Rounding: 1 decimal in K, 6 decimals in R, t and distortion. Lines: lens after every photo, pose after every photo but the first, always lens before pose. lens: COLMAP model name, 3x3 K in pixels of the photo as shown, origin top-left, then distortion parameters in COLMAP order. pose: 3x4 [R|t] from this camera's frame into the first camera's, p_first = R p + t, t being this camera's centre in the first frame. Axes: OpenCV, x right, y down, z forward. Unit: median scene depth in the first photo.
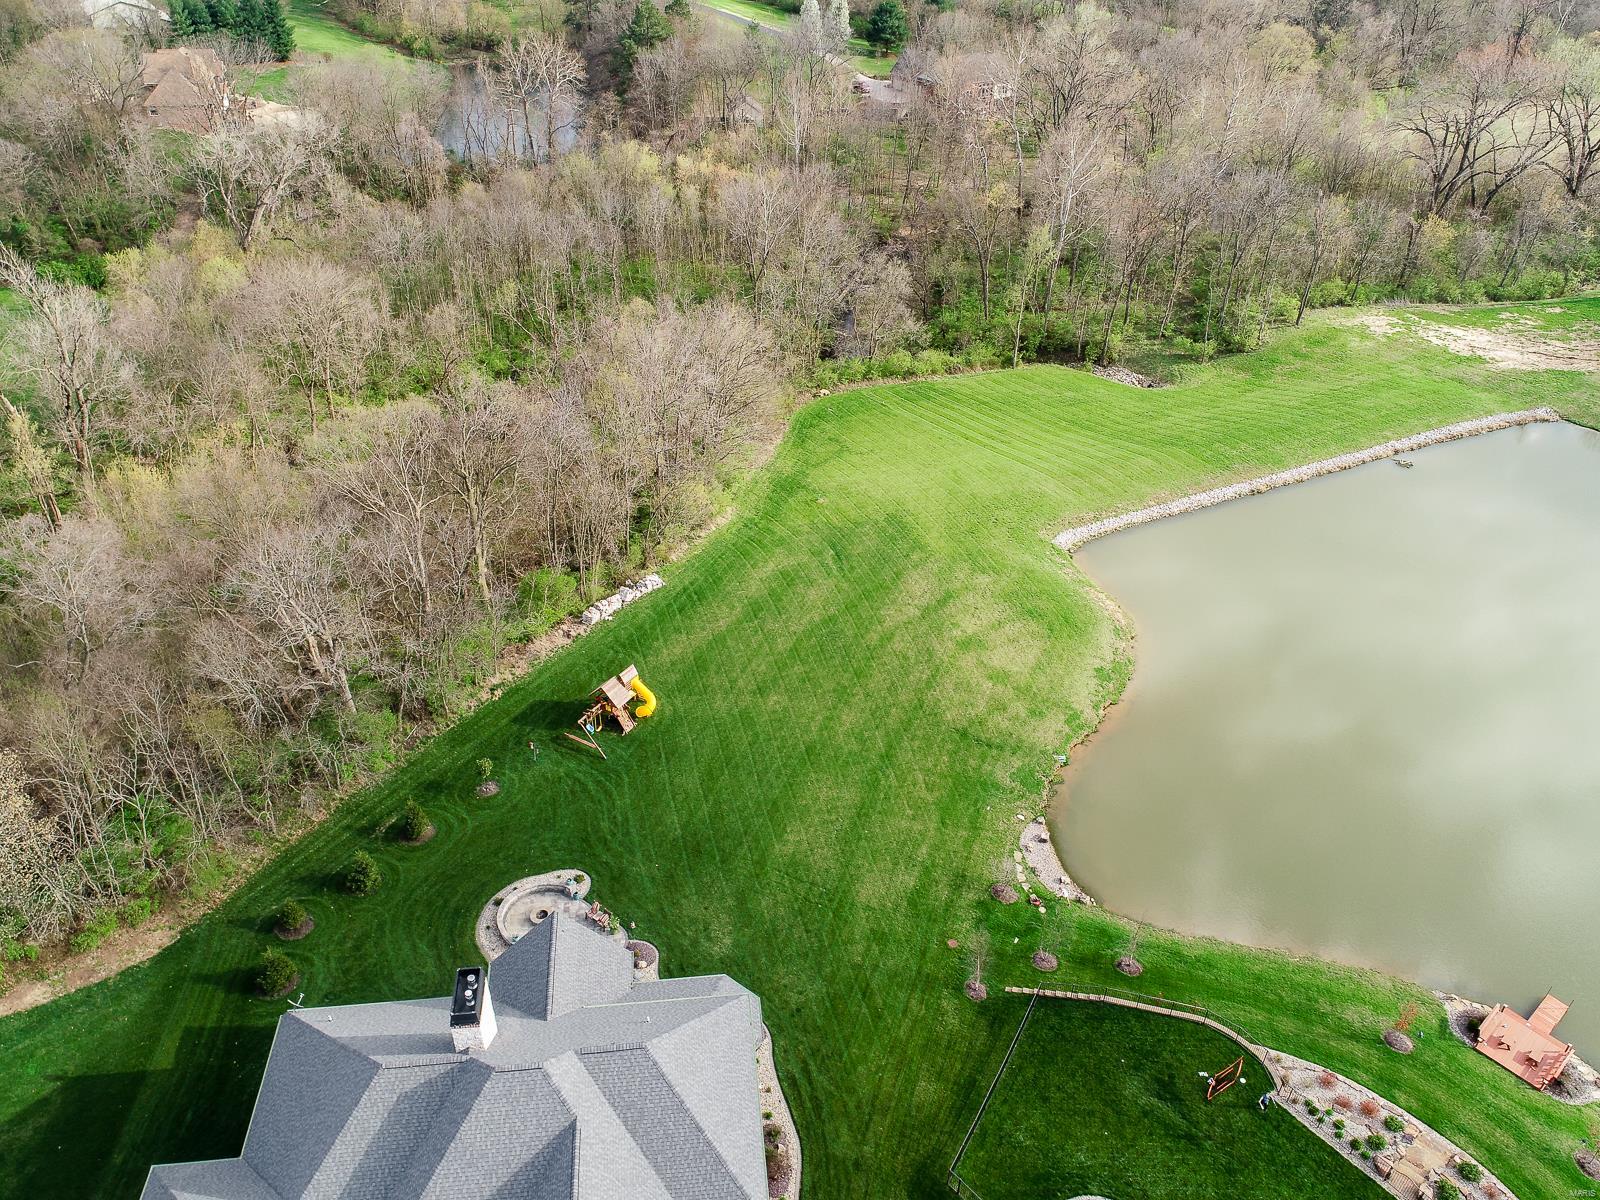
lens RADIAL K [[1232.9, 0, 809.0], [0, 1232.9, 603.7], [0, 0, 1]] dist [-0.003712, 0.002717]
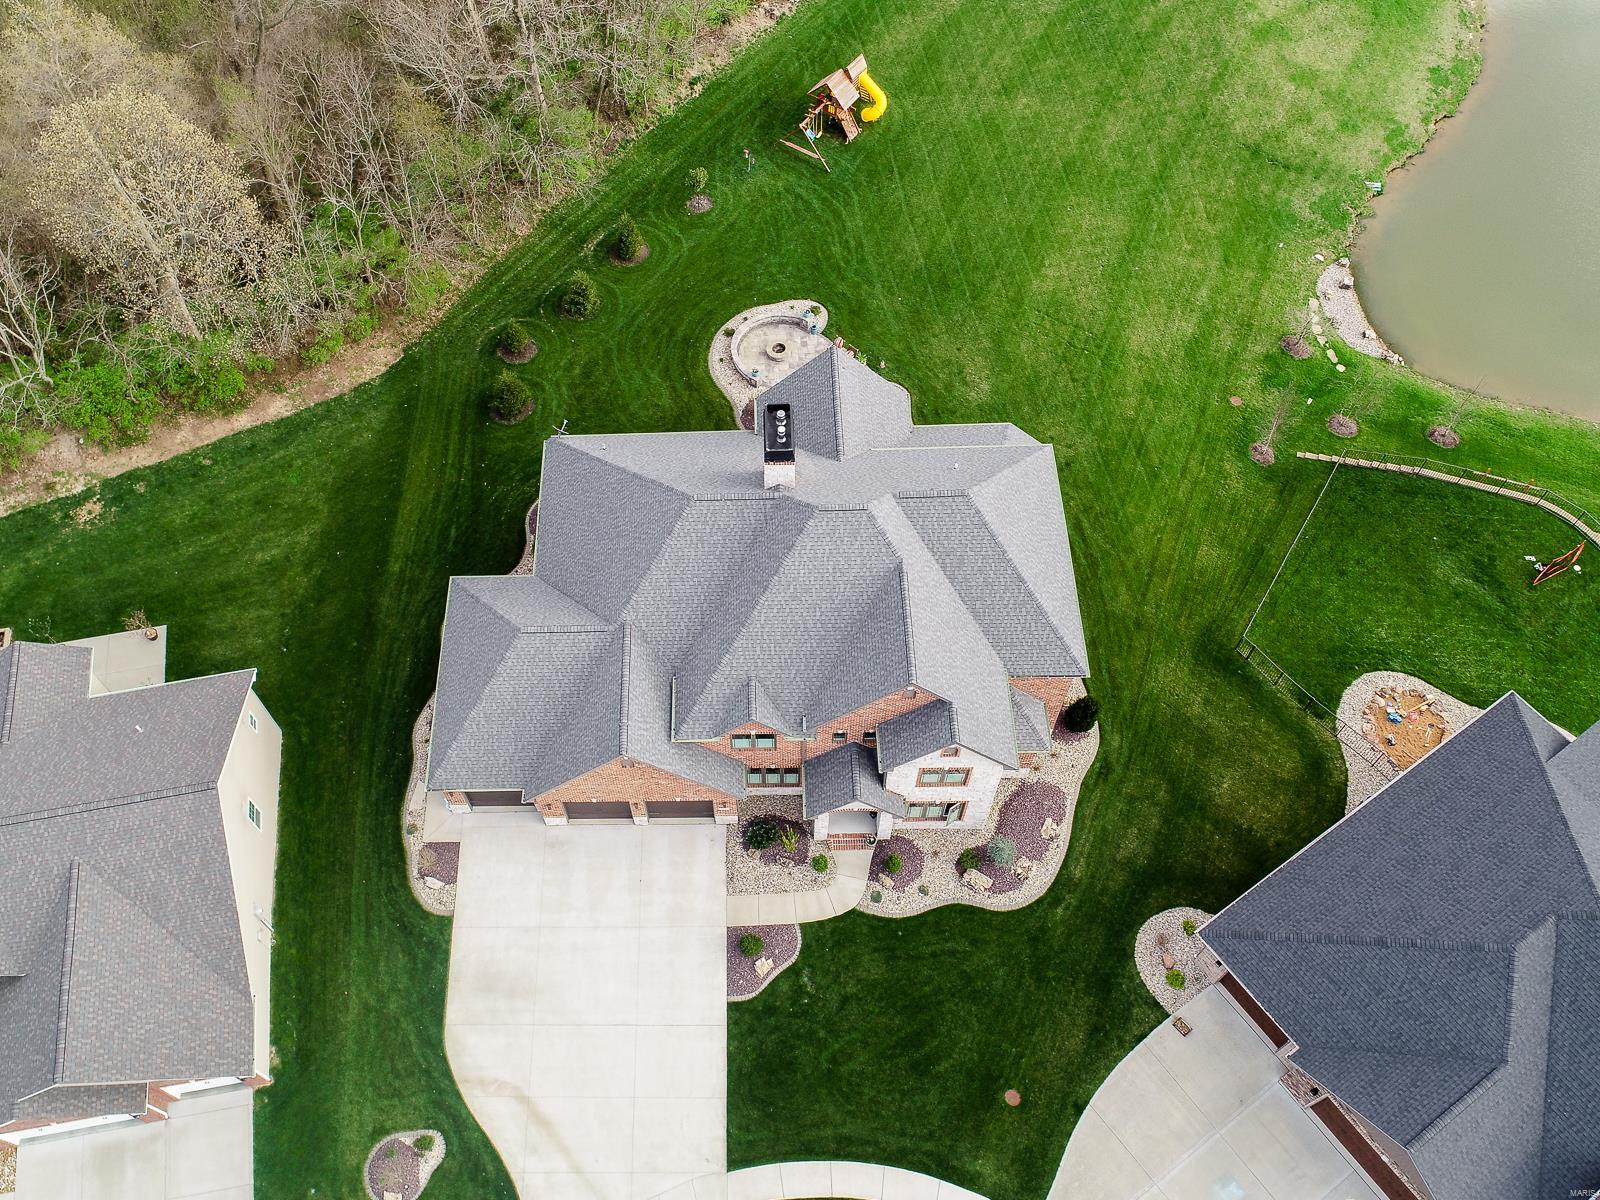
lens RADIAL K [[1387.1, 0, 687.7], [0, 1387.1, 599.8], [0, 0, 1]] dist [0.003678, -0.004029]
pose [[0.987955, 0.068848, -0.138583, -0.124403], [-0.005969, 0.911858, 0.410463, 0.001754], [0.154627, -0.404692, 0.901285, -0.007005]]
